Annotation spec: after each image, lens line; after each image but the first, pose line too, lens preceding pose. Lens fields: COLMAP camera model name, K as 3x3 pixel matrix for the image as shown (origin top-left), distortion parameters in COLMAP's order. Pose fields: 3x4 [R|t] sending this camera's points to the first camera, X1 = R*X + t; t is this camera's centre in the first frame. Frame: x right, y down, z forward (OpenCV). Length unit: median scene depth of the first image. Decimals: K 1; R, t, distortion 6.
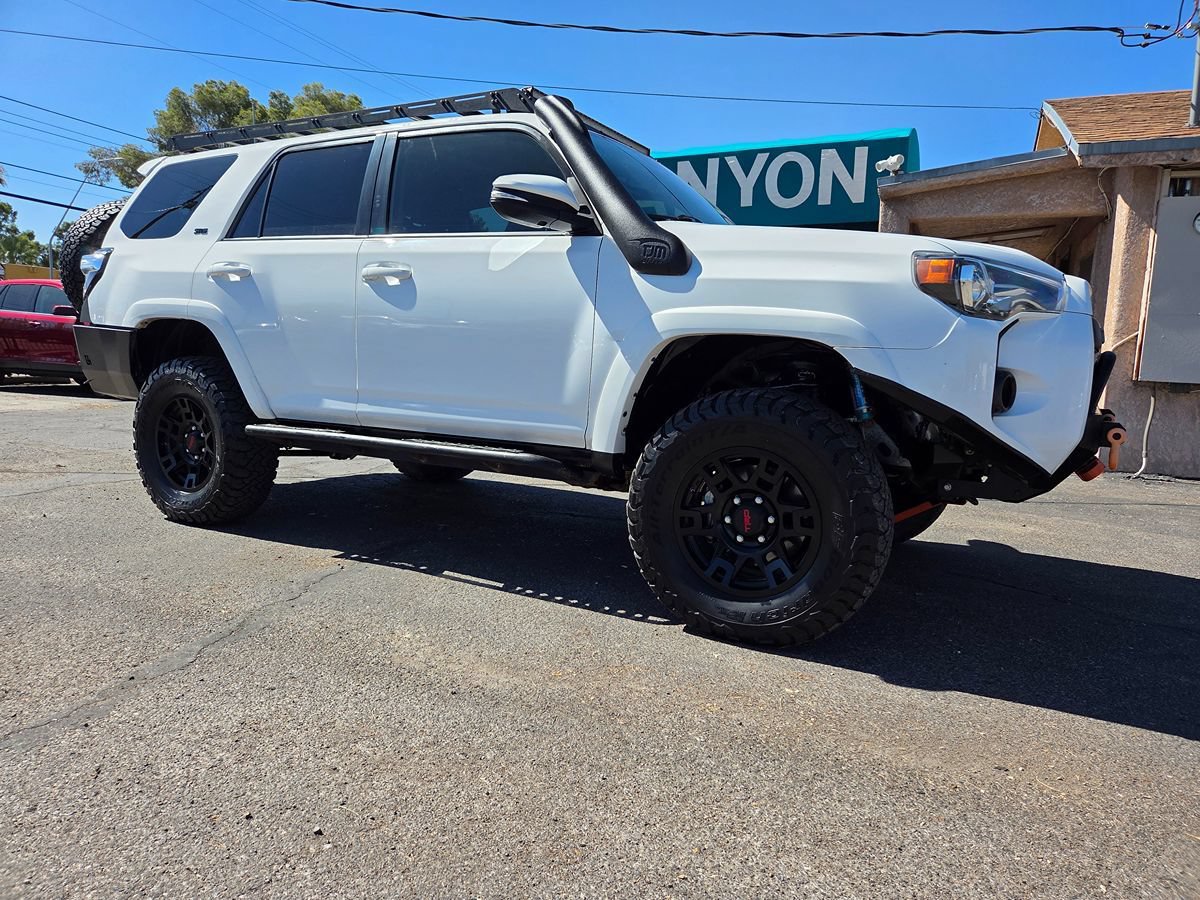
lens RADIAL K [[807.0, 0, 601.9], [0, 807.0, 457.3], [0, 0, 1]] dist [0.064492, -0.055674]
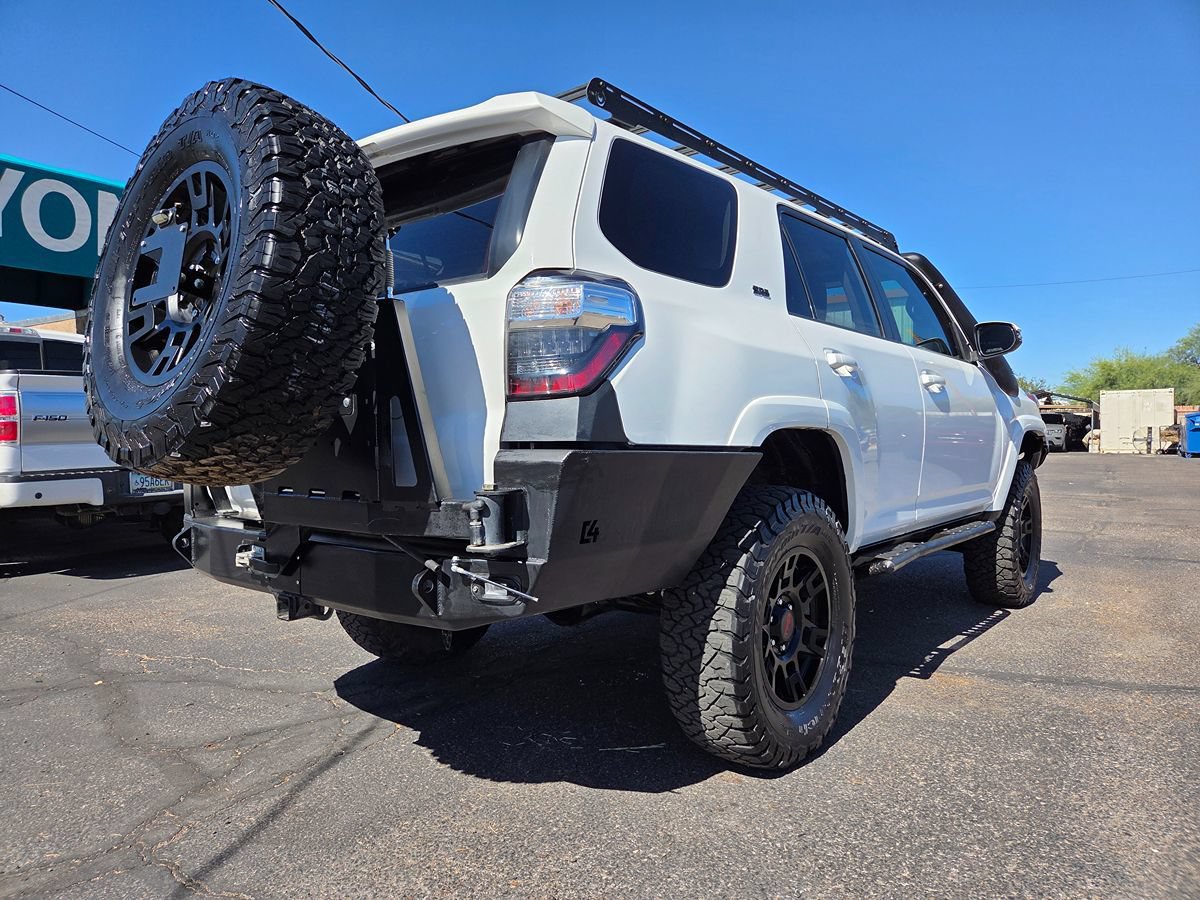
lens RADIAL K [[807.0, 0, 589.1], [0, 807.0, 446.1], [0, 0, 1]] dist [0.064492, -0.055674]
pose [[0.171943, -0.049516, 0.983862, -1.186193], [0.142112, 0.989536, 0.024966, -0.198537], [-0.974802, 0.135526, 0.177181, 1.072482]]
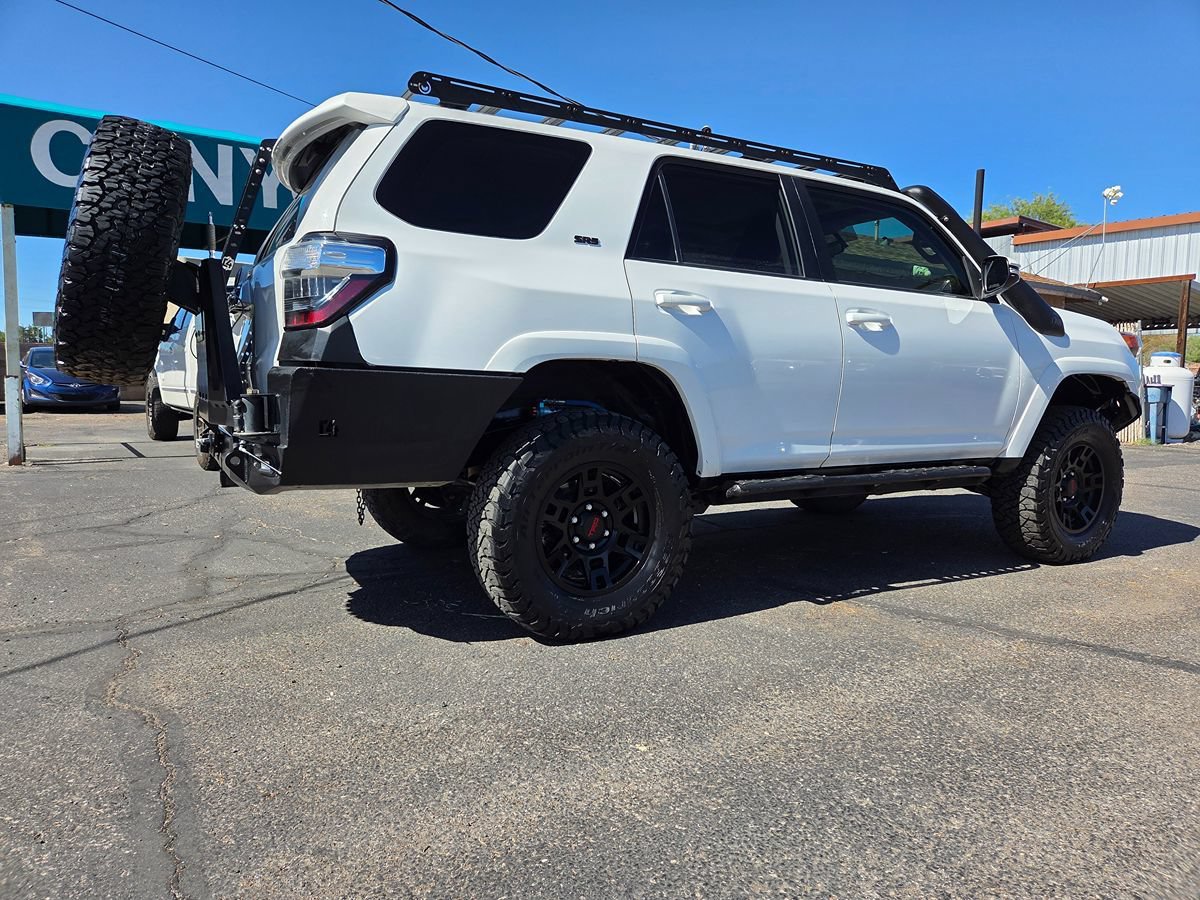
lens RADIAL K [[807.0, 0, 601.6], [0, 807.0, 442.4], [0, 0, 1]] dist [0.064492, -0.055674]
pose [[0.509923, -0.095010, 0.854957, -1.167081], [0.113874, 0.992591, 0.042387, -0.129151], [-0.852650, 0.075744, 0.516964, 0.646214]]
